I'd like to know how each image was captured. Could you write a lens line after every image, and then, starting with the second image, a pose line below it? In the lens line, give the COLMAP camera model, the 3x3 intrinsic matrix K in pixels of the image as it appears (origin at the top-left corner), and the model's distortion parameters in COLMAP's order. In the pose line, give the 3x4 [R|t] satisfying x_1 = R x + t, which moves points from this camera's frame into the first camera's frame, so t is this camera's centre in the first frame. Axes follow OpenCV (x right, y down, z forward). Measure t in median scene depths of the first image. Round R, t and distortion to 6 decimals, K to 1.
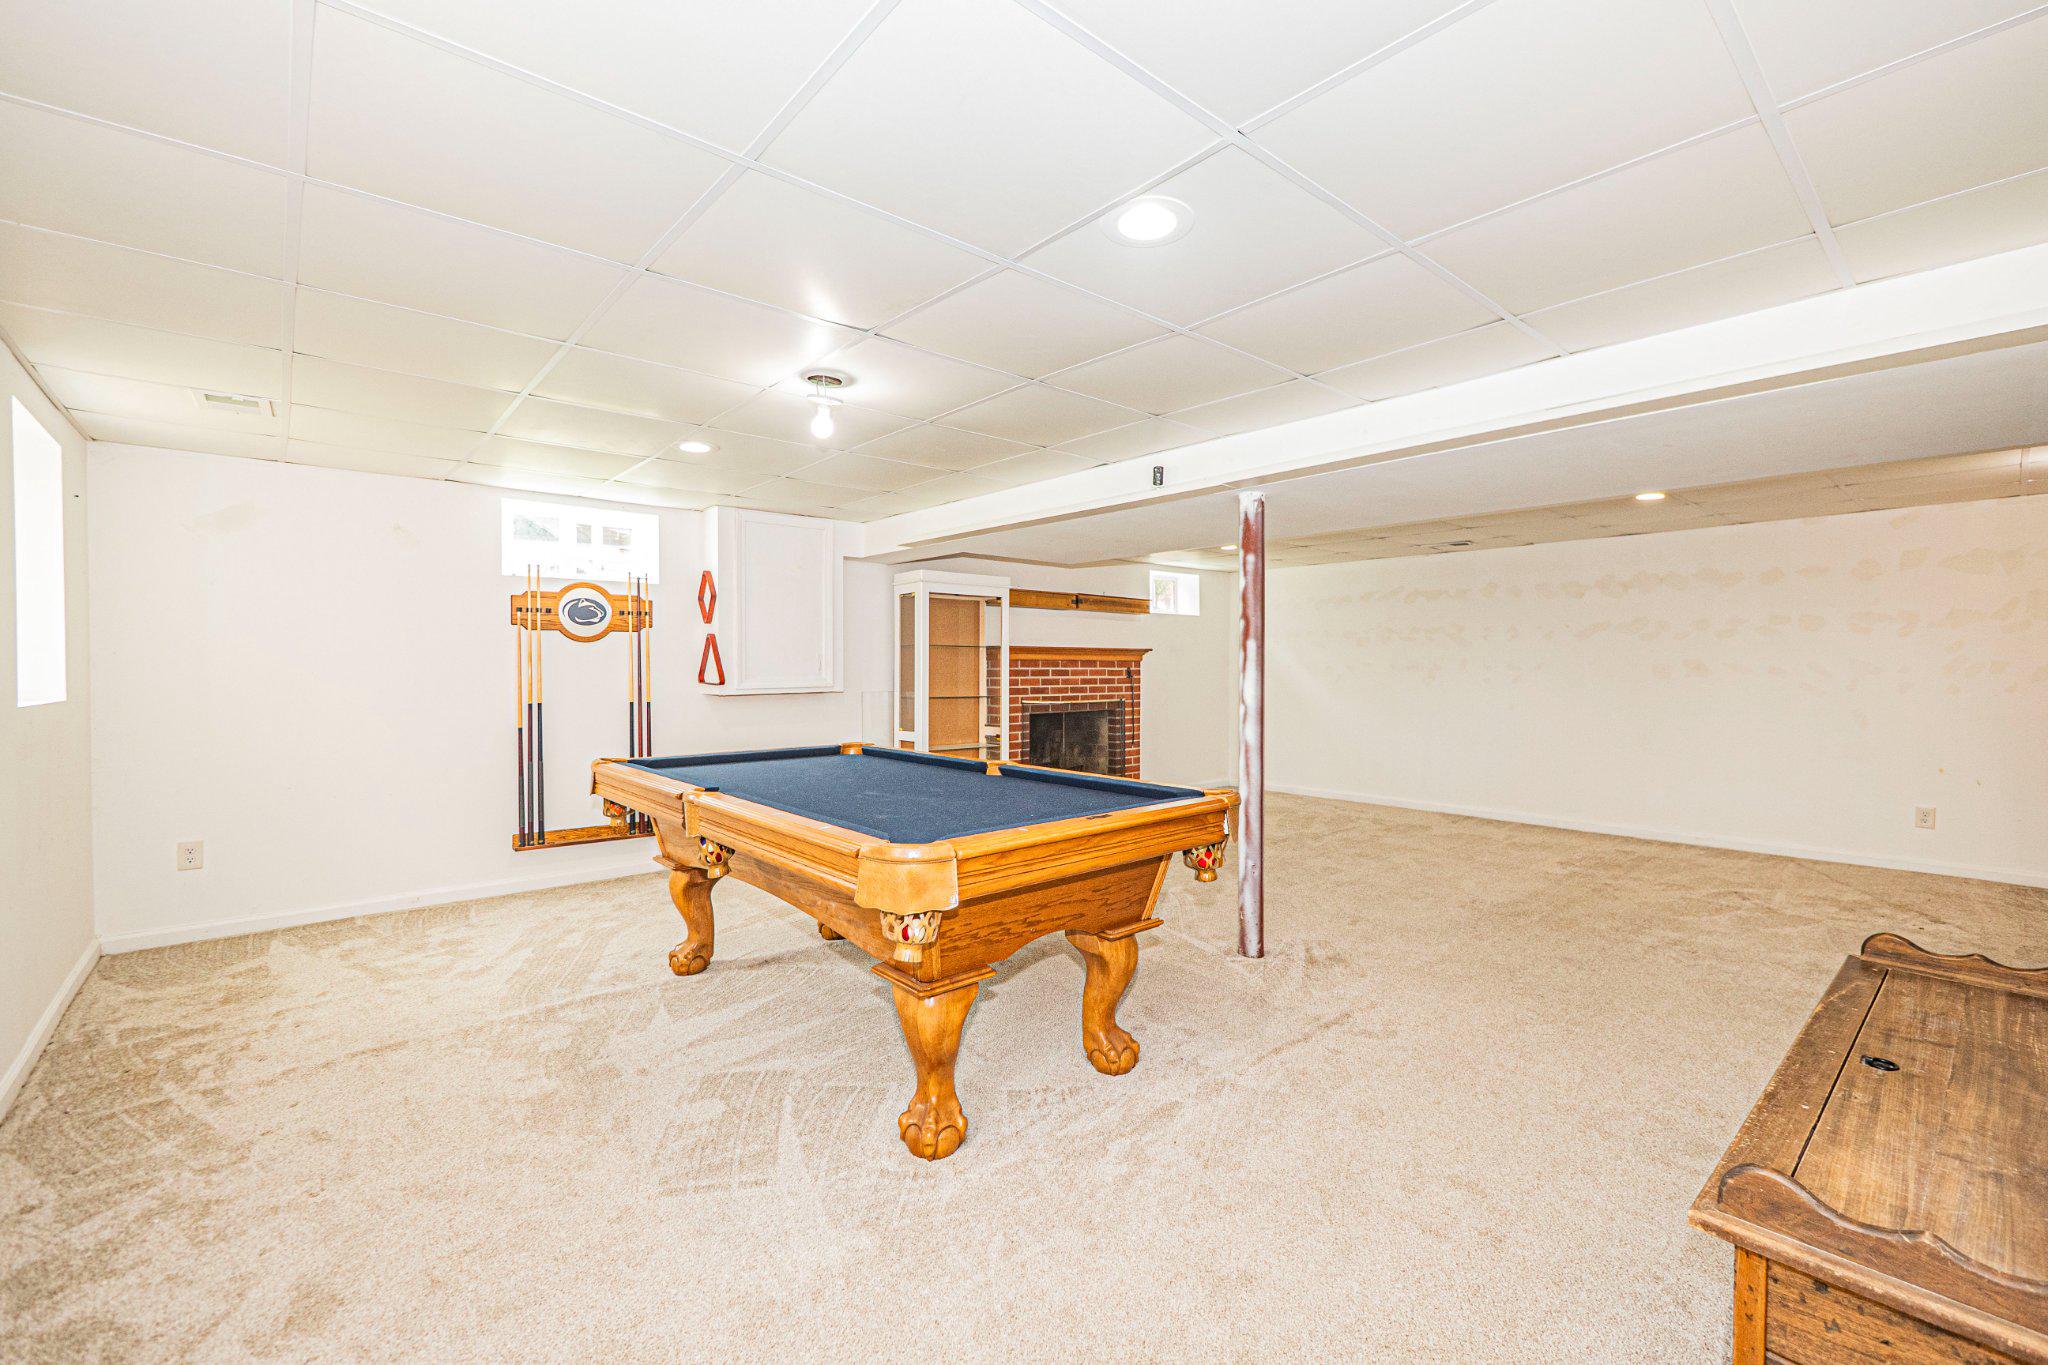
lens RADIAL K [[865.4, 0, 1026.2], [0, 865.4, 672.9], [0, 0, 1]] dist [-0.007648, 0.001378]
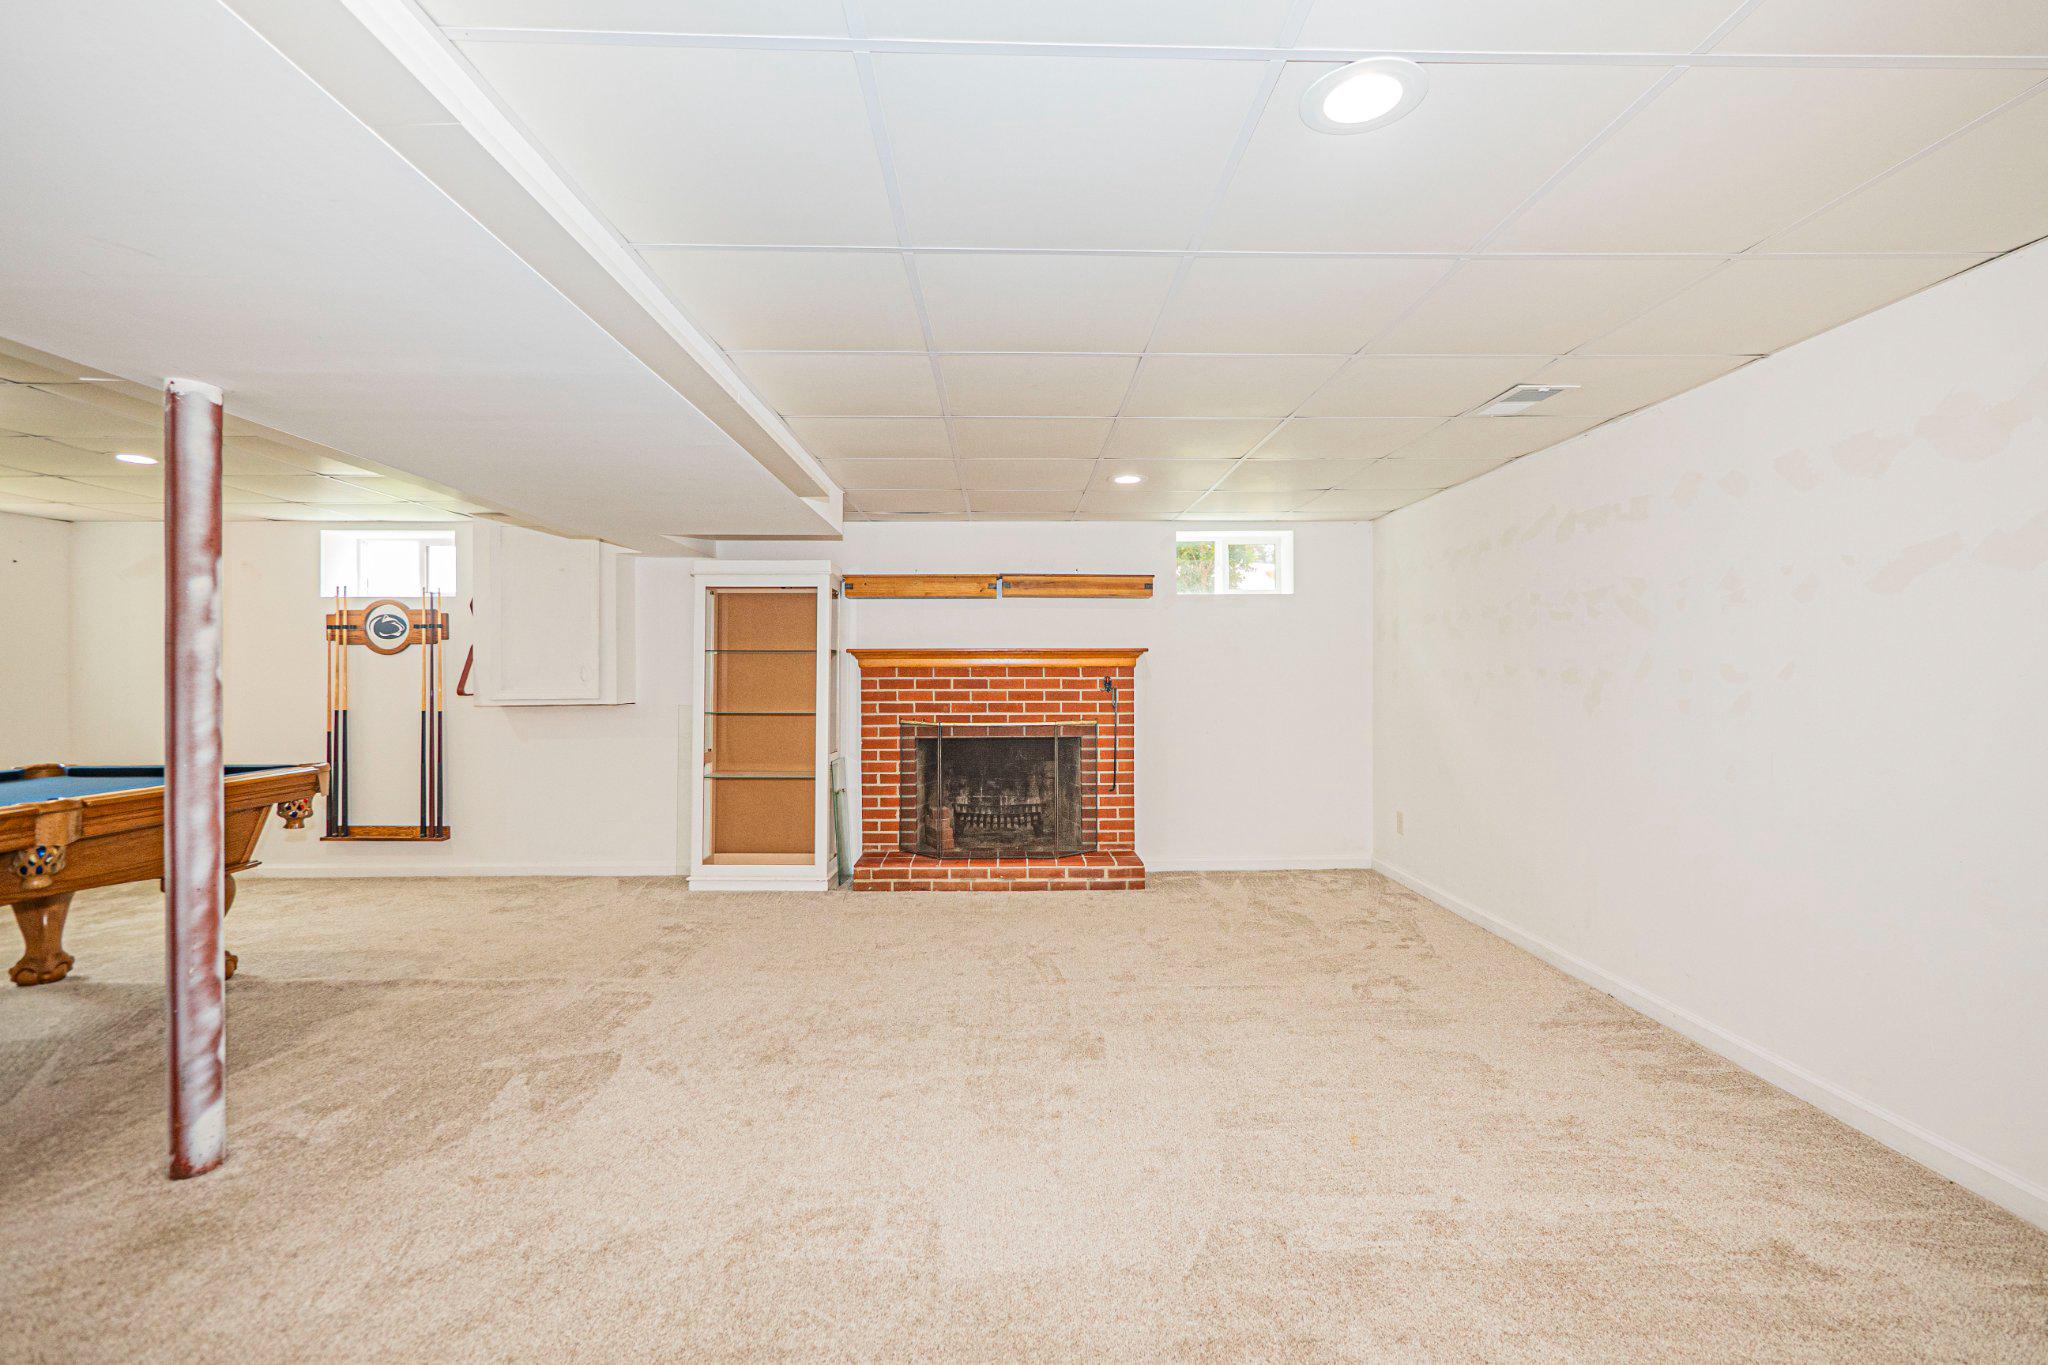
lens RADIAL K [[865.4, 0, 1026.2], [0, 865.4, 672.9], [0, 0, 1]] dist [-0.007648, 0.001378]
pose [[0.771349, -0.004065, -0.636399, 0.735649], [-0.001448, 0.999966, -0.008143, -0.004795], [0.636411, 0.007202, 0.771317, 0.625948]]
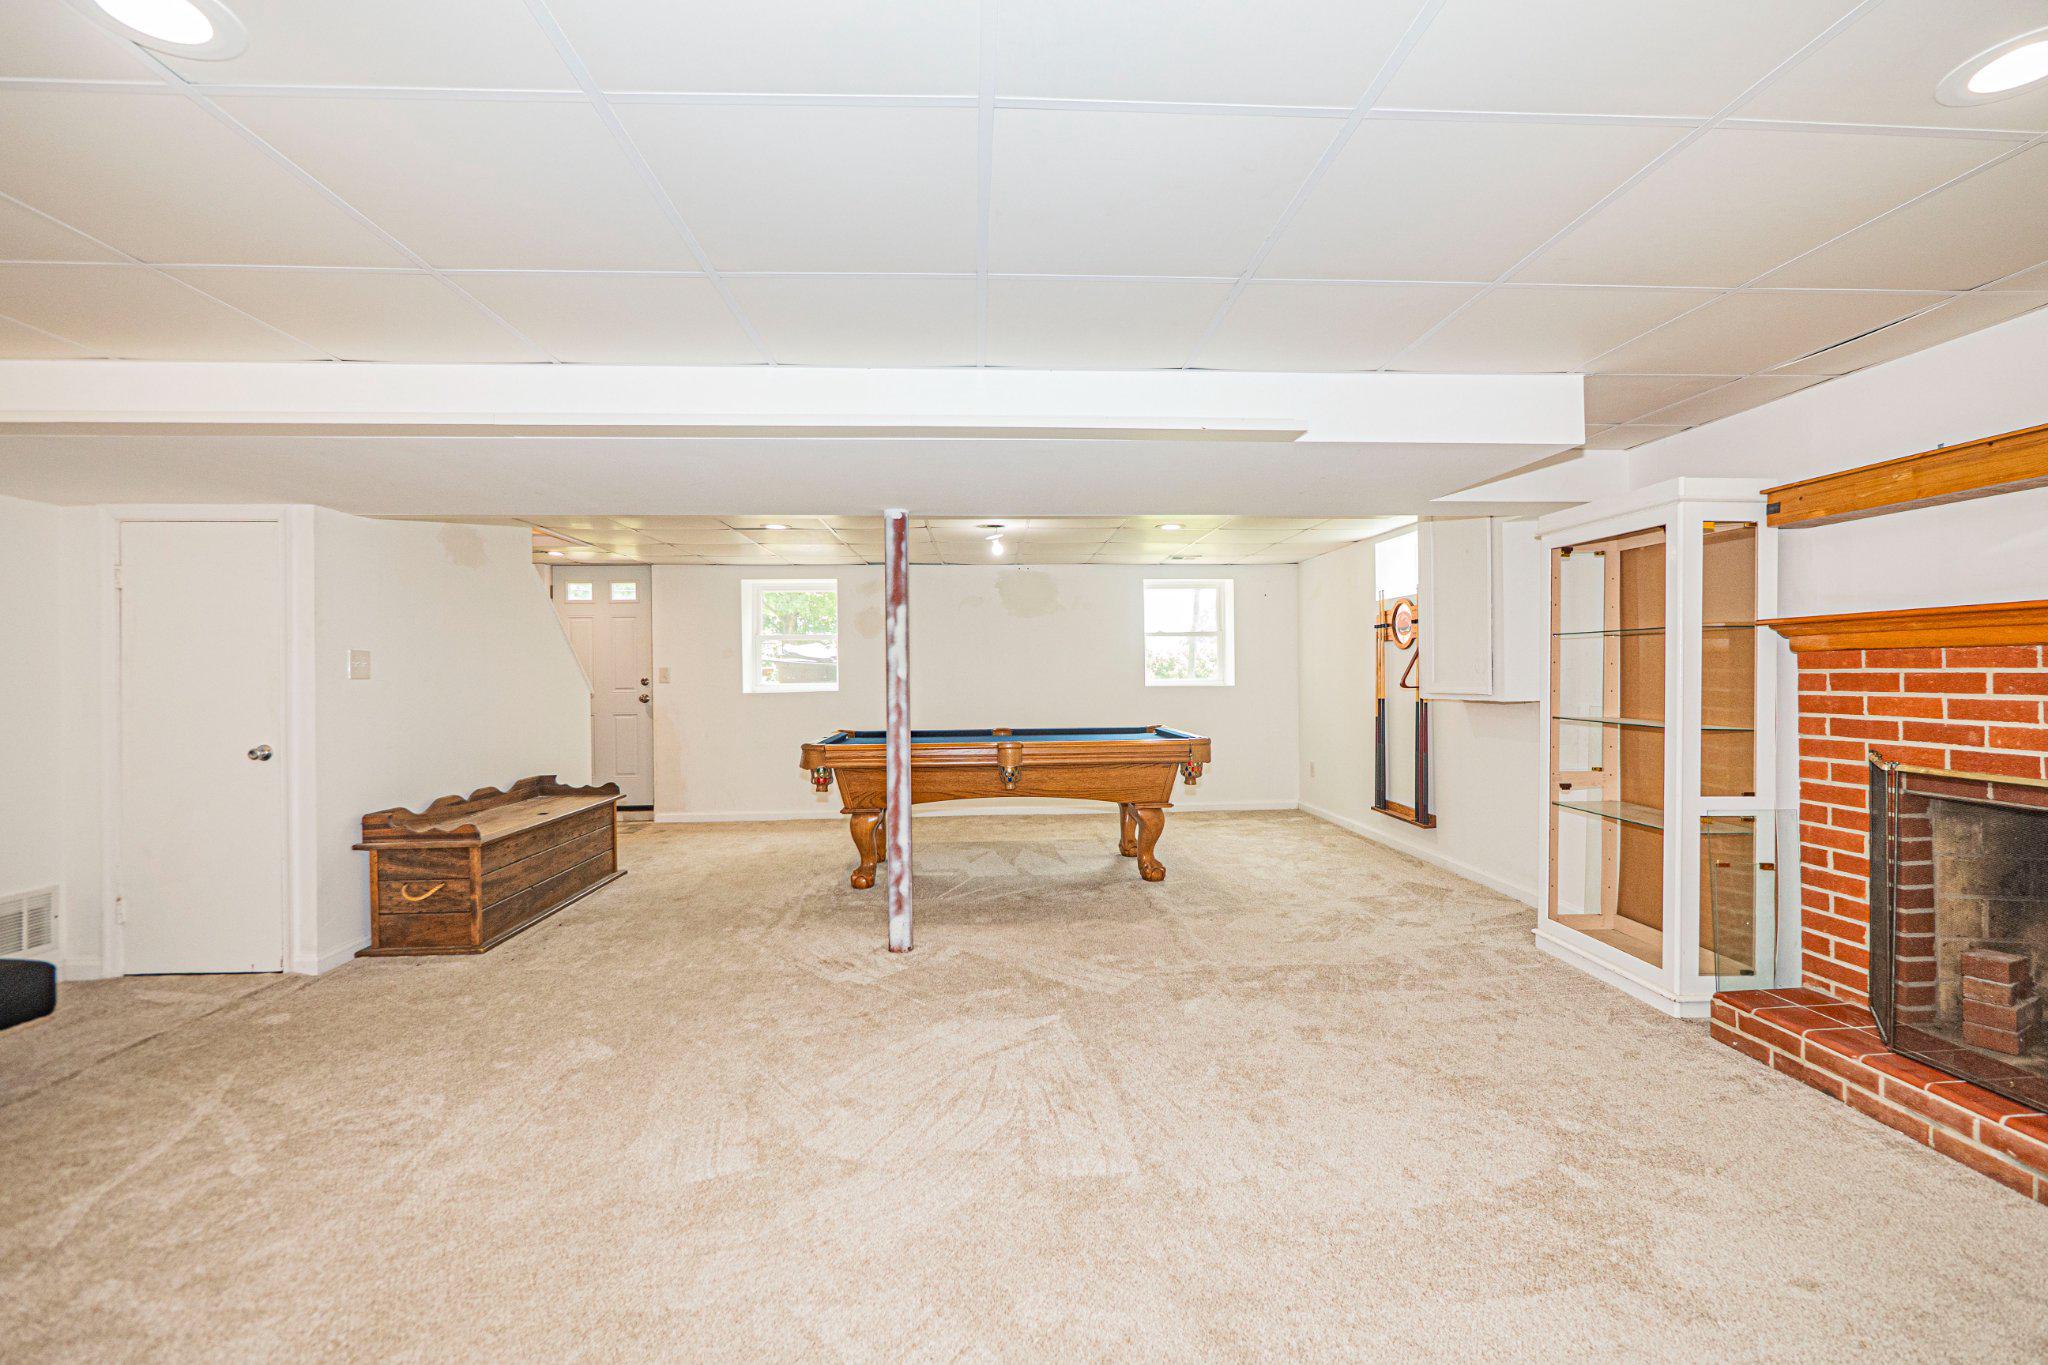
lens RADIAL K [[865.4, 0, 1026.2], [0, 865.4, 672.9], [0, 0, 1]] dist [-0.007648, 0.001378]
pose [[-0.607927, 0.005095, -0.793977, 0.687557], [0.003682, 0.999987, 0.003598, -0.008837], [0.793984, -0.000736, -0.607938, 1.213579]]
